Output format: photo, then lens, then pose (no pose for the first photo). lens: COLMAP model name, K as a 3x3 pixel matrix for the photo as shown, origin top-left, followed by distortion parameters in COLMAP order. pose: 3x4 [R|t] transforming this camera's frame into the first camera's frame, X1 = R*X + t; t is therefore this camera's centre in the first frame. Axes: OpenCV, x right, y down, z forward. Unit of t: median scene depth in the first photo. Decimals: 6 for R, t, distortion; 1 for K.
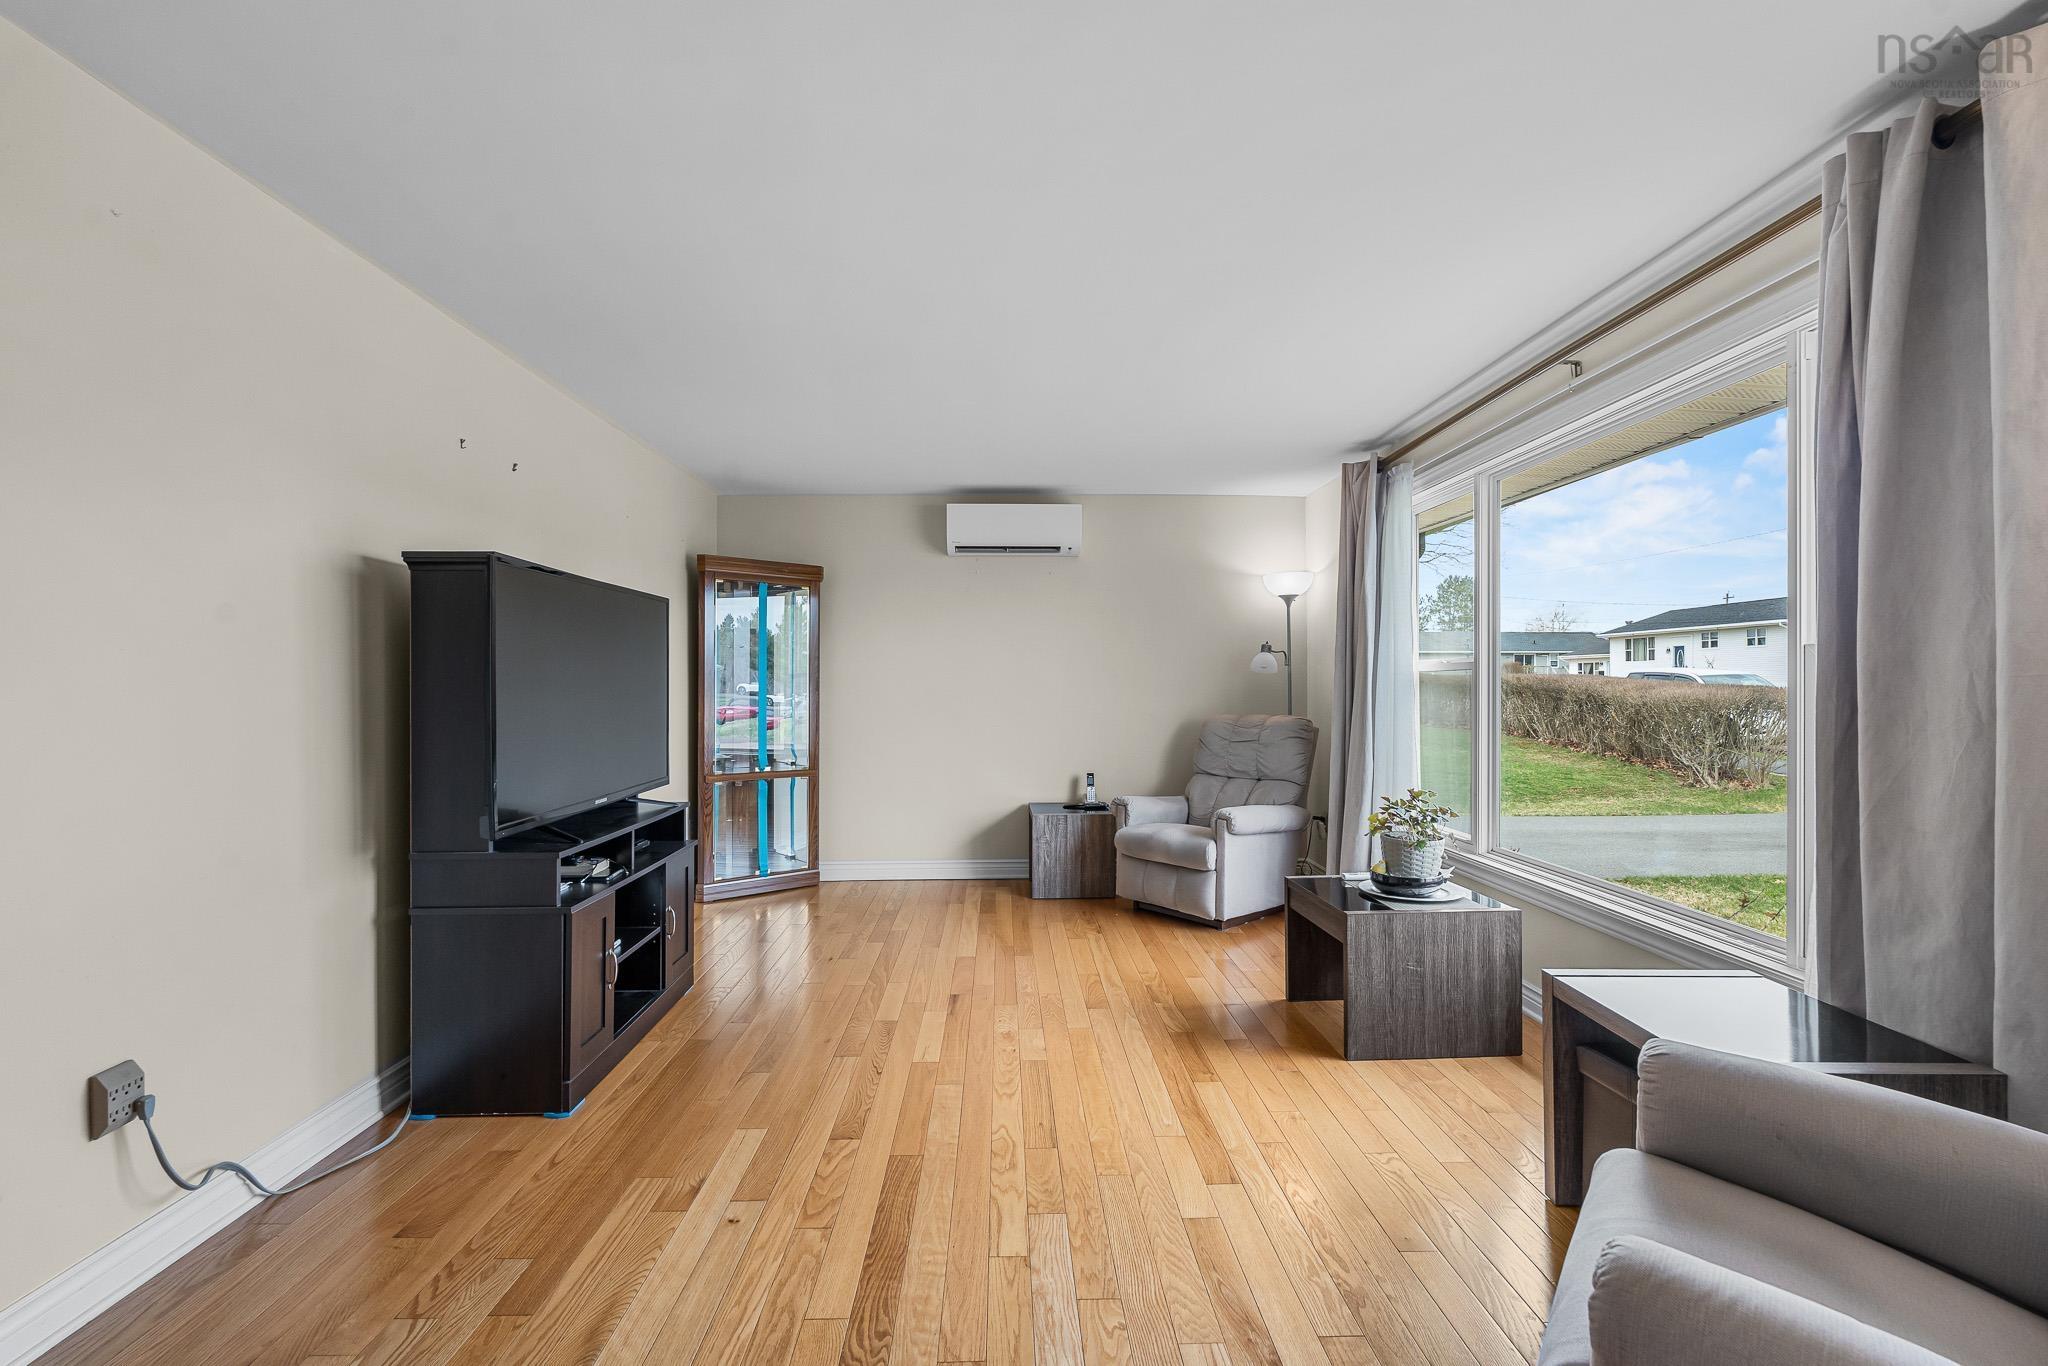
lens RADIAL K [[902.1, 0, 1024.0], [0, 902.1, 683.0], [0, 0, 1]] dist [-0.002378, -0.000412]
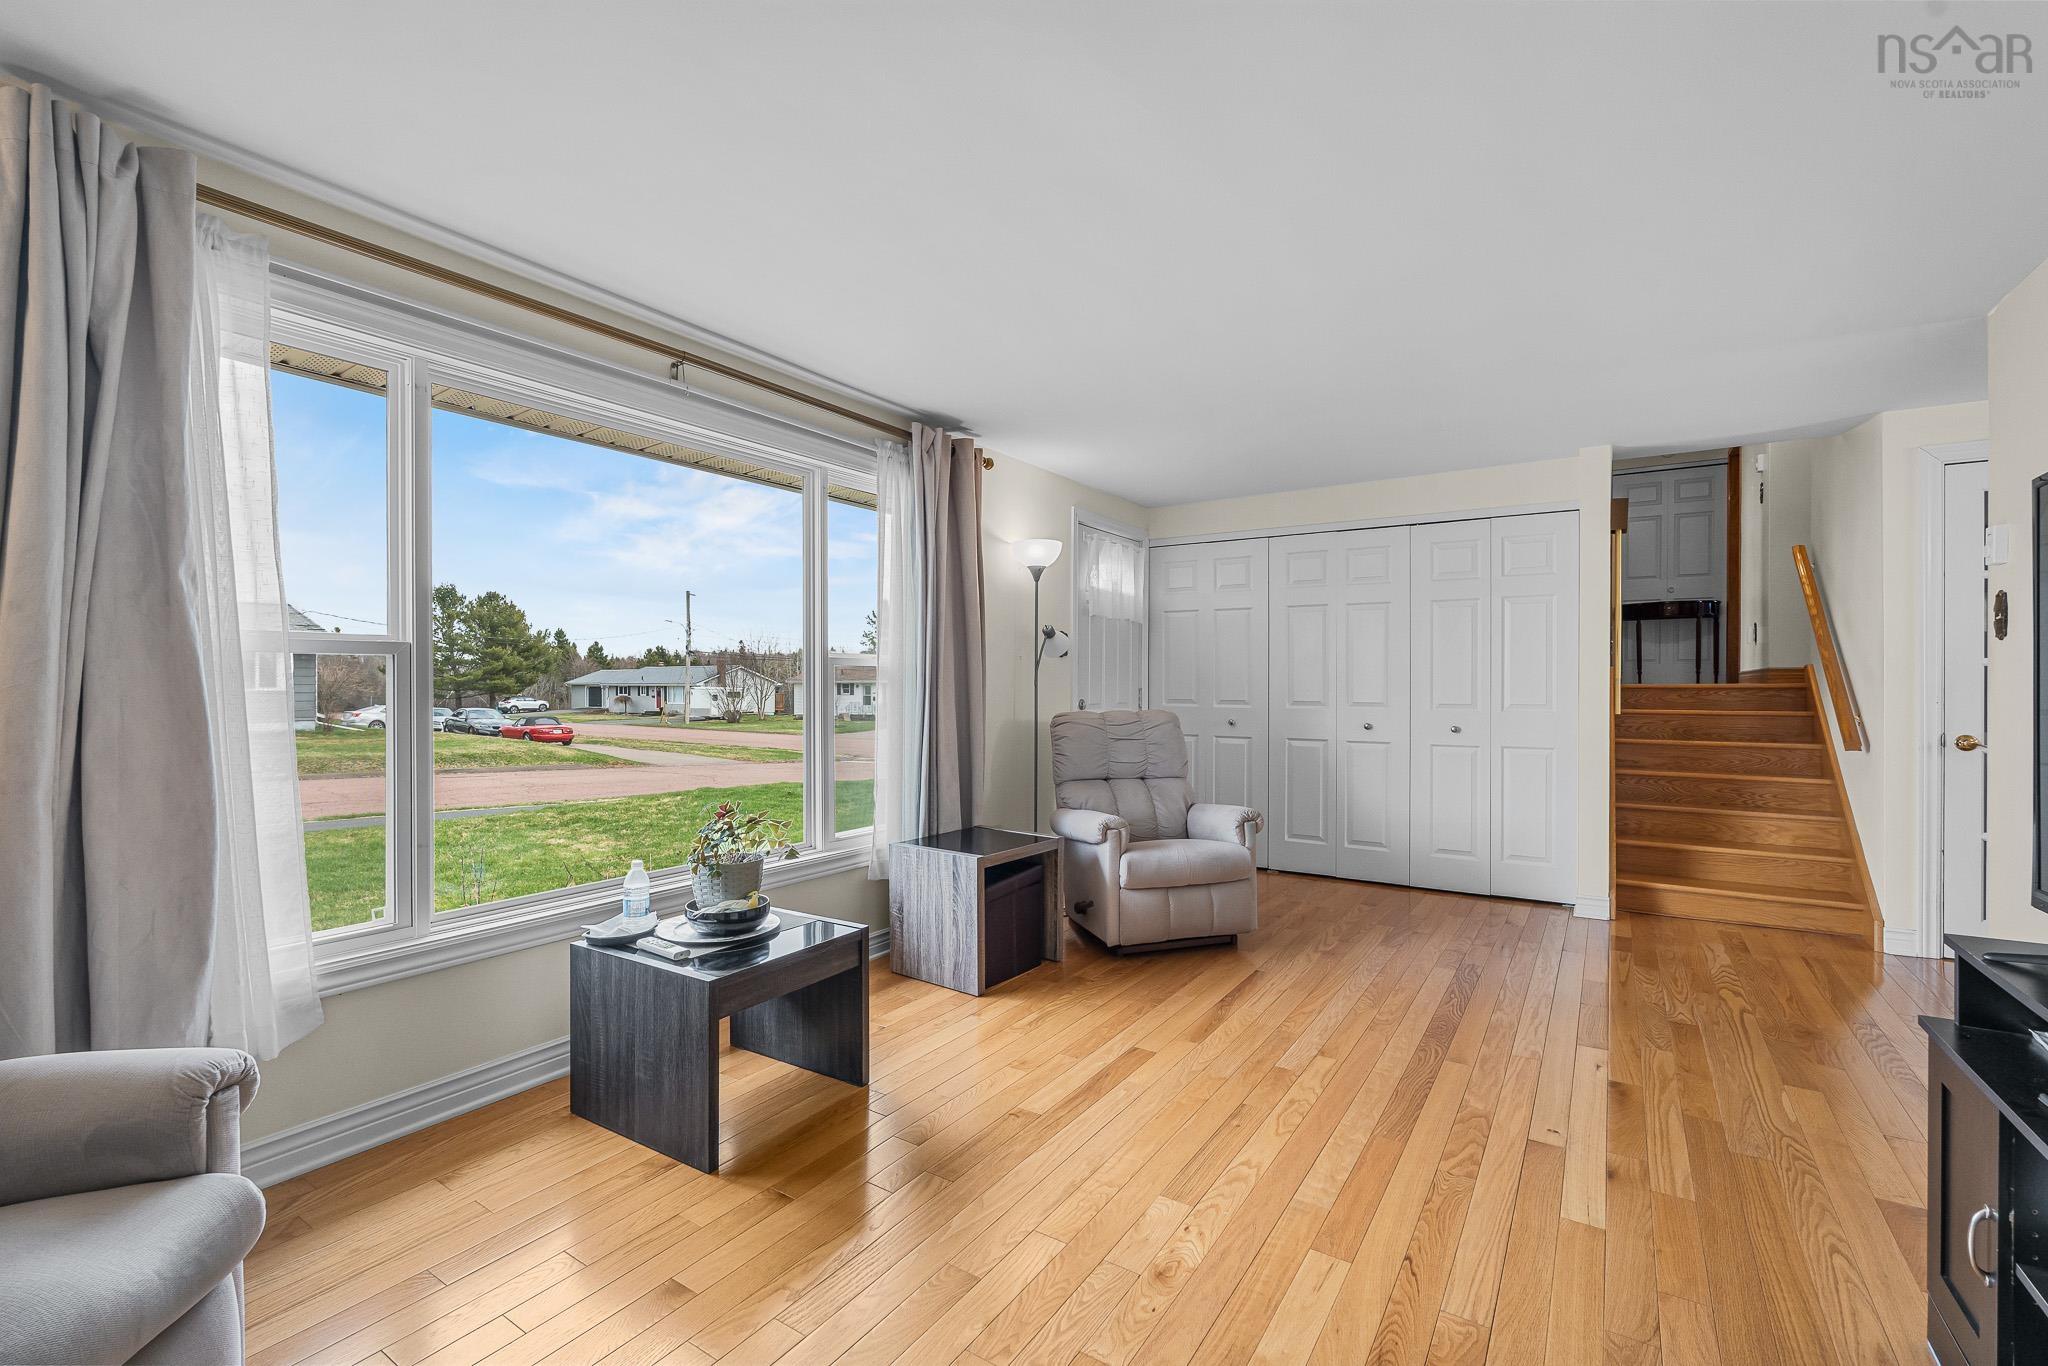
lens RADIAL K [[892.3, 0, 1029.5], [0, 892.3, 691.1], [0, 0, 1]] dist [-0.001801, -0.000860]
pose [[-0.822656, -0.003477, 0.568529, -0.257856], [-0.001645, 0.999992, 0.003735, 0.010163], [-0.568537, 0.002138, -0.822655, 1.444974]]
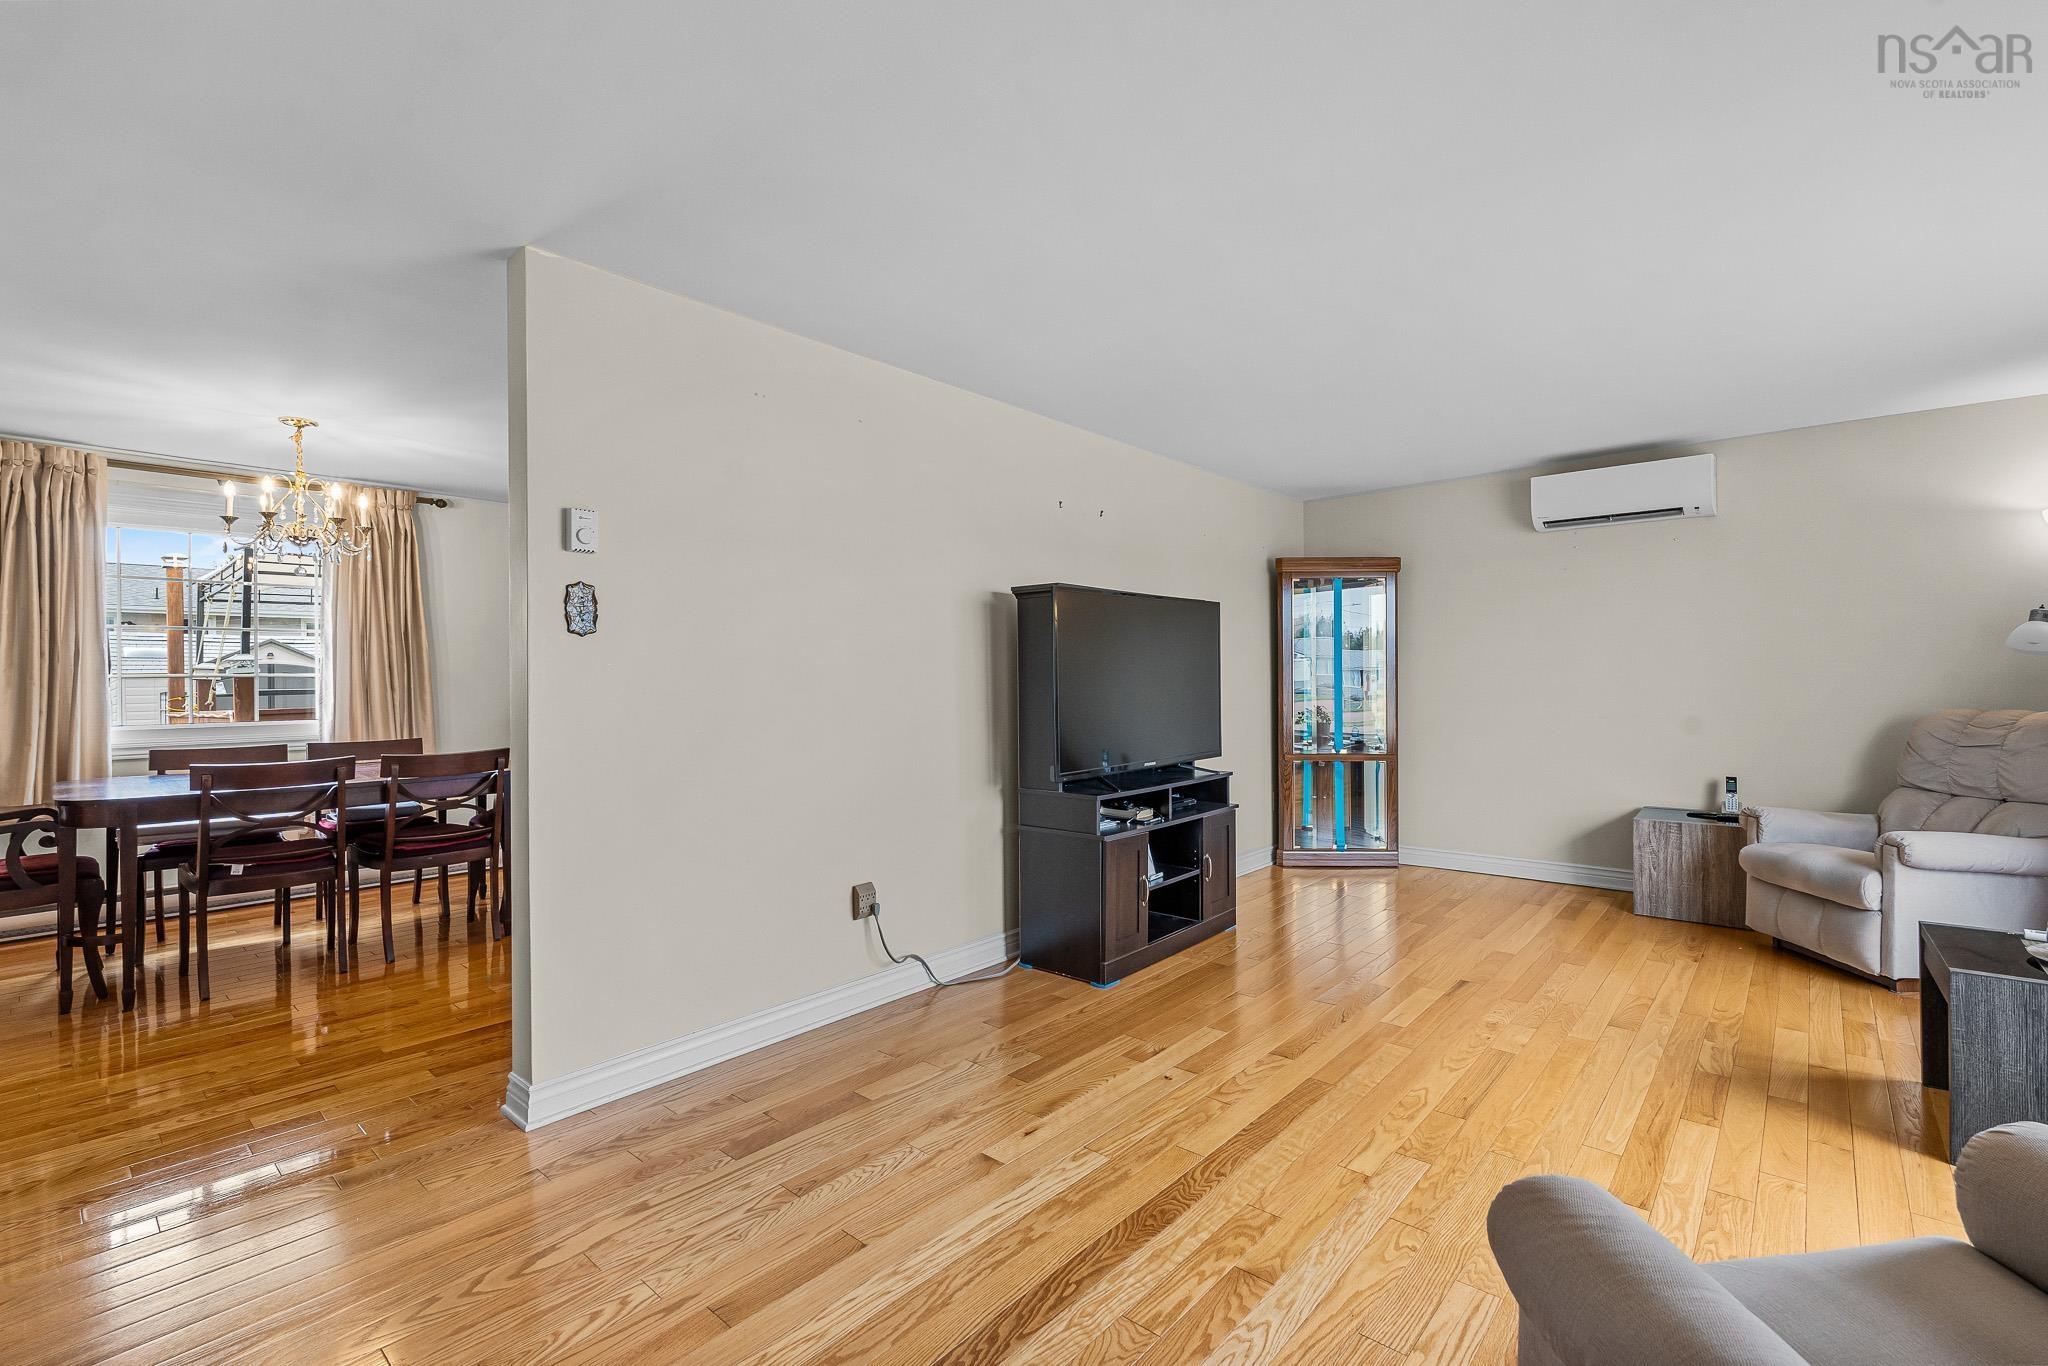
lens RADIAL K [[906.6, 0, 1025.5], [0, 906.6, 669.7], [0, 0, 1]] dist [-0.000554, 0.000257]
pose [[0.734959, -0.008927, -0.678053, 0.267552], [0.008905, 0.999954, -0.003514, -0.001569], [0.678053, -0.003456, 0.735005, -0.076044]]
